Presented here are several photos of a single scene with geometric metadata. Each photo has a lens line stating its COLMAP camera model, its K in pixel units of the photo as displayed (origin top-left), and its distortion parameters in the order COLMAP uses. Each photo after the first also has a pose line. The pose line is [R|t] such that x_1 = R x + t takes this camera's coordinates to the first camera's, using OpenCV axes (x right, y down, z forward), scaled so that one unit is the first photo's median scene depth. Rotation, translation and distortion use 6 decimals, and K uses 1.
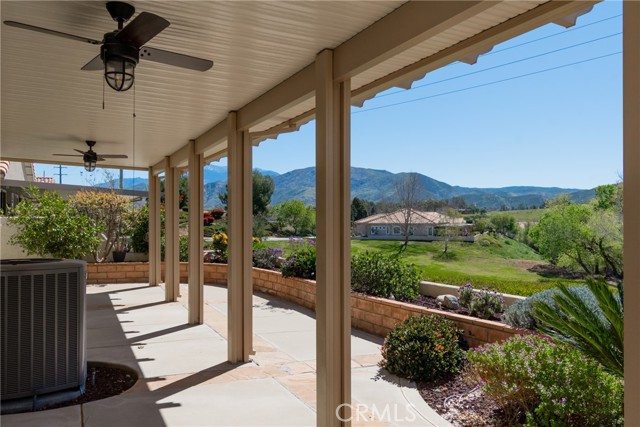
lens RADIAL K [[539.0, 0, 319.9], [0, 539.0, 218.2], [0, 0, 1]] dist [-0.005379, 0.019965]
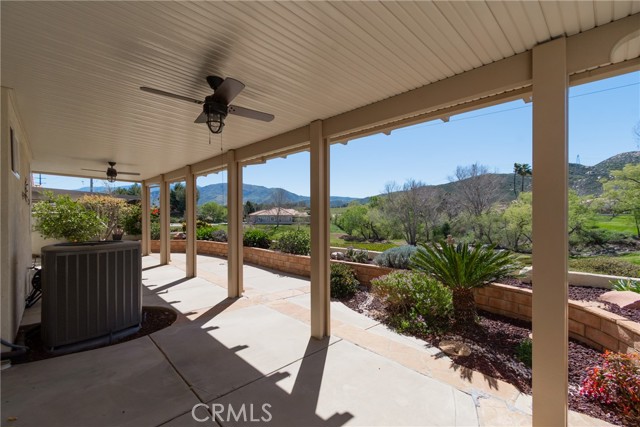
lens RADIAL K [[288.0, 0, 321.4], [0, 288.0, 212.6], [0, 0, 1]] dist [0.006901, -0.008832]
pose [[0.942844, -0.002150, 0.333228, -0.141141], [0.001875, 0.999998, 0.001147, -0.001246], [-0.333230, -0.000457, 0.942845, 0.037093]]
